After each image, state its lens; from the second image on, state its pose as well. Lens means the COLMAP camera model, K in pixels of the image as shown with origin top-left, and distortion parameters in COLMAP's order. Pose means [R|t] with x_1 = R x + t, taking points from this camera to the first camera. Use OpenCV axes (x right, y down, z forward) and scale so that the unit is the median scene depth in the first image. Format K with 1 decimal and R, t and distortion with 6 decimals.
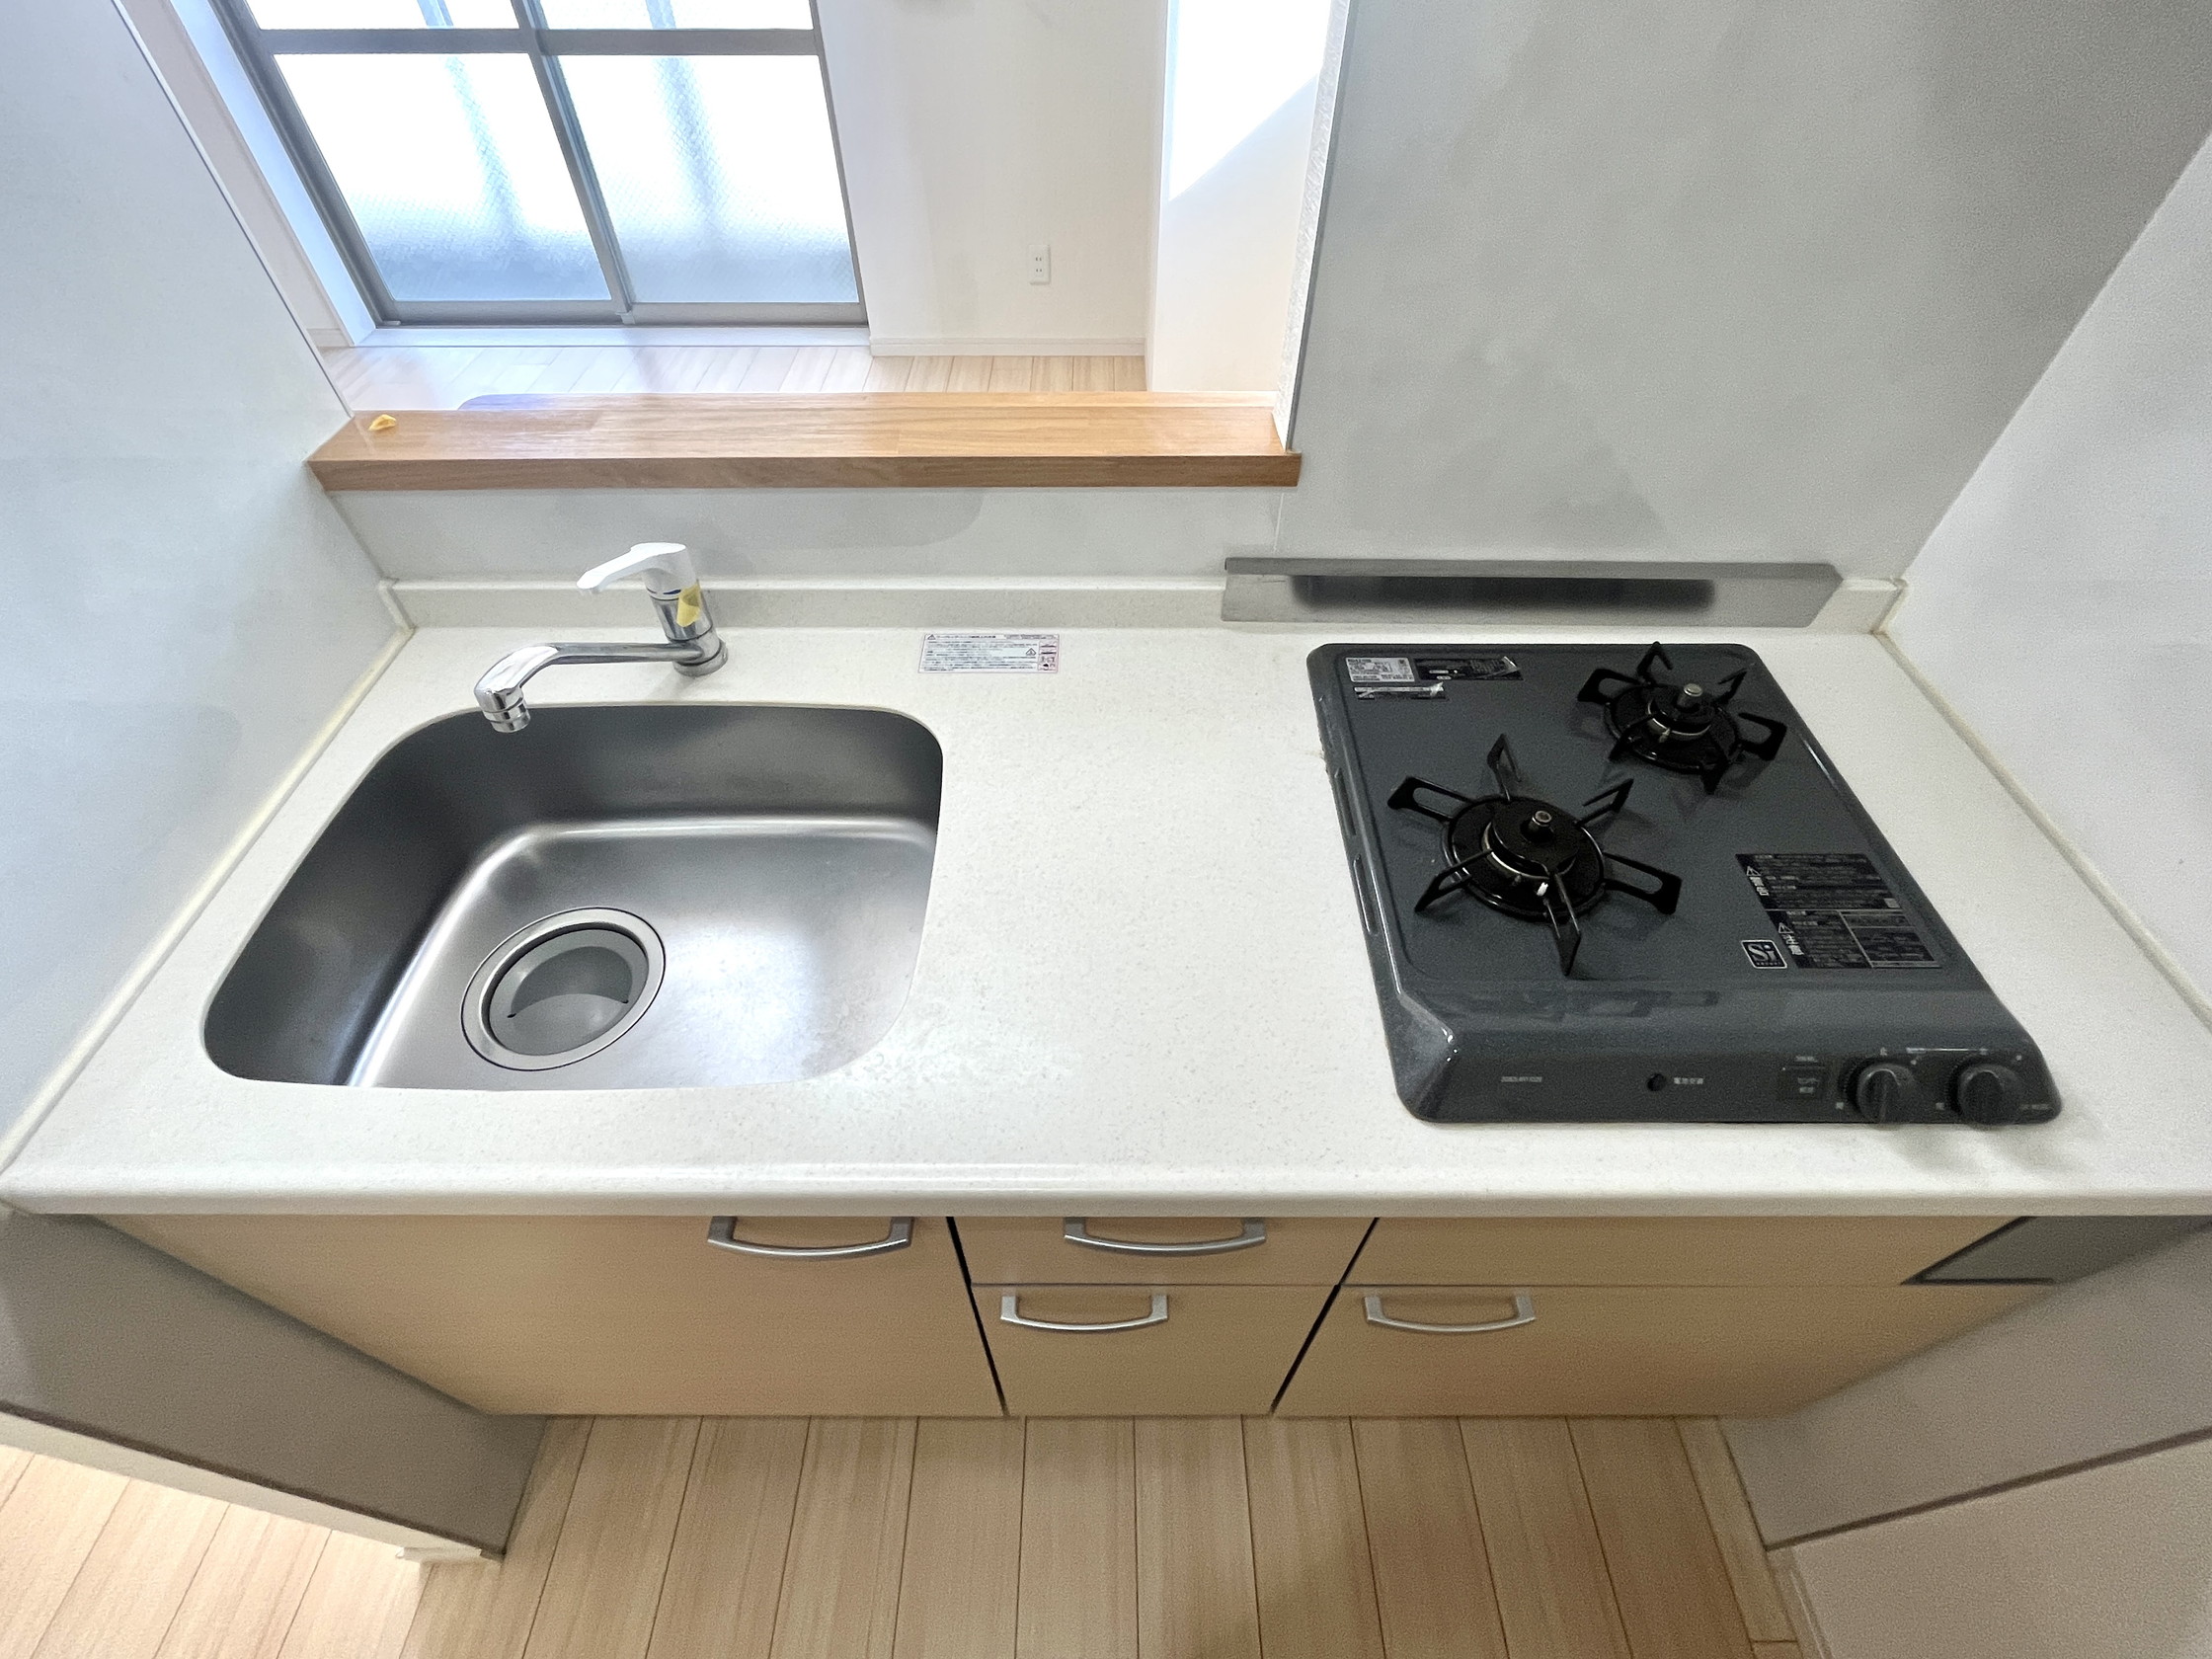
lens RADIAL K [[992.6, 0, 1105.6], [0, 992.6, 821.0], [0, 0, 1]] dist [-0.003418, 0.000023]
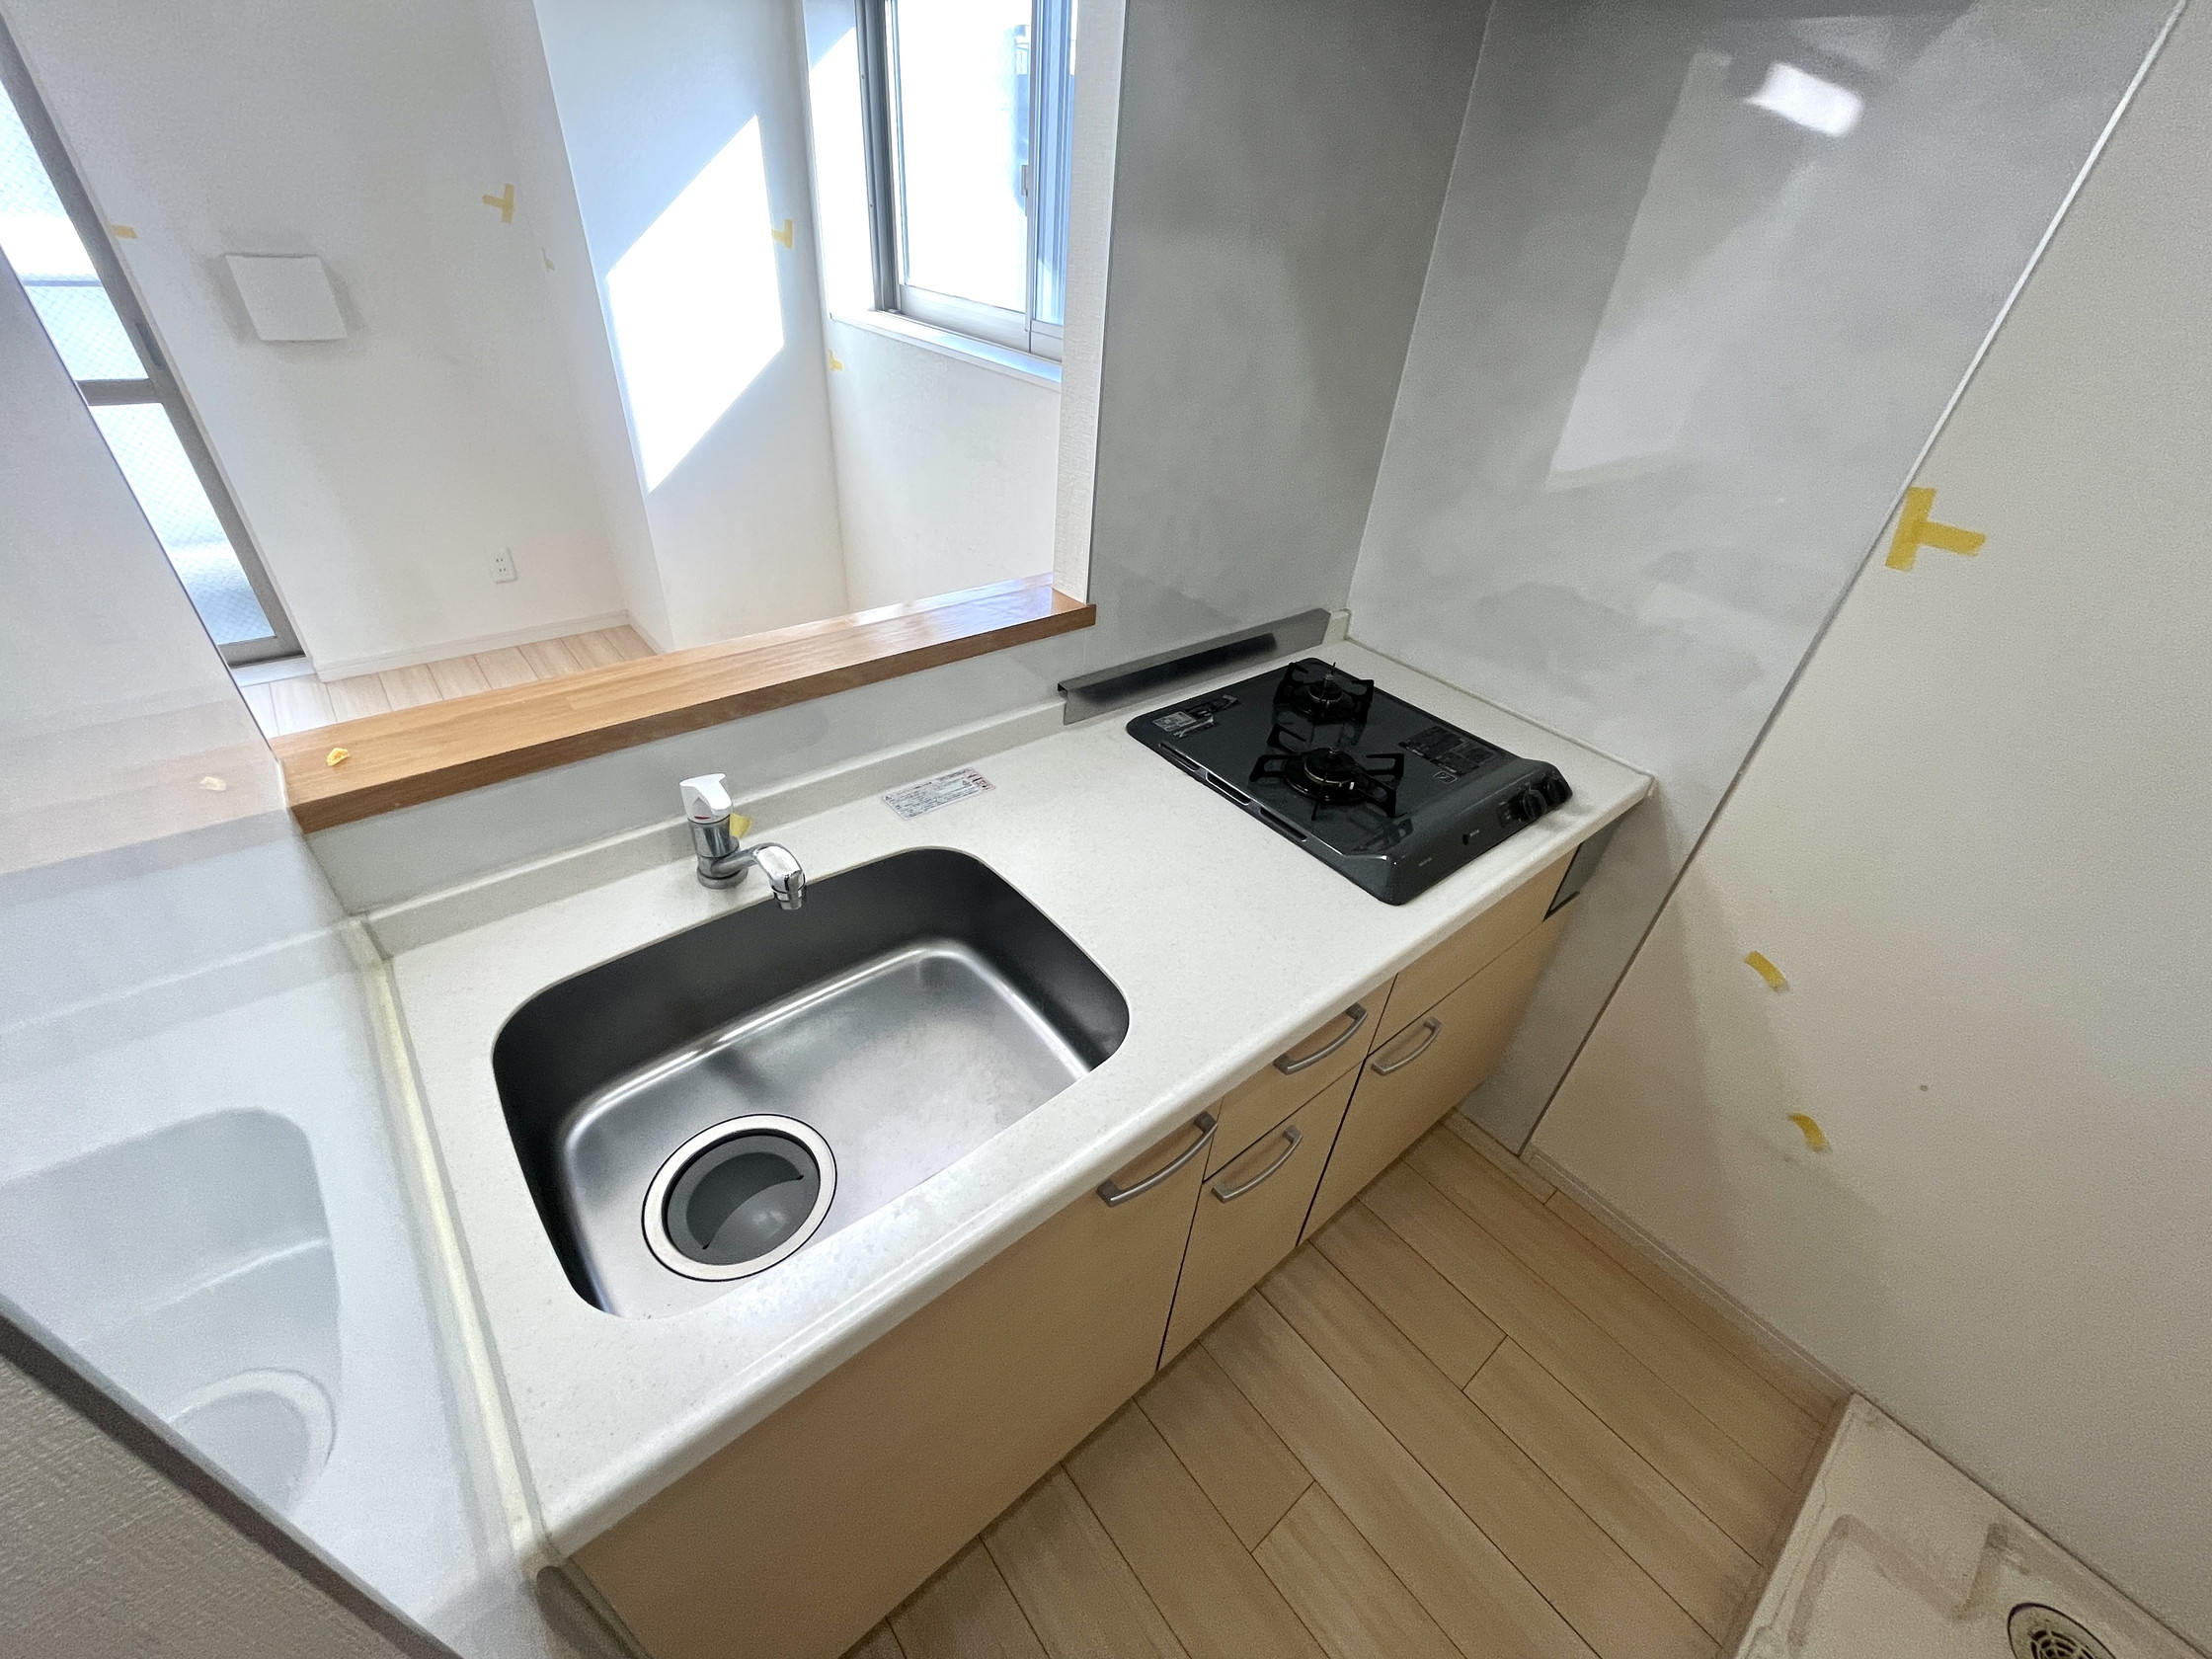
lens RADIAL K [[894.3, 0, 1108.3], [0, 894.3, 826.7], [0, 0, 1]] dist [-0.001204, -0.000578]
pose [[0.767501, -0.325765, 0.552105, -0.617643], [0.420413, 0.905961, -0.049875, 0.023969], [-0.483938, 0.270391, 0.832282, -0.078156]]
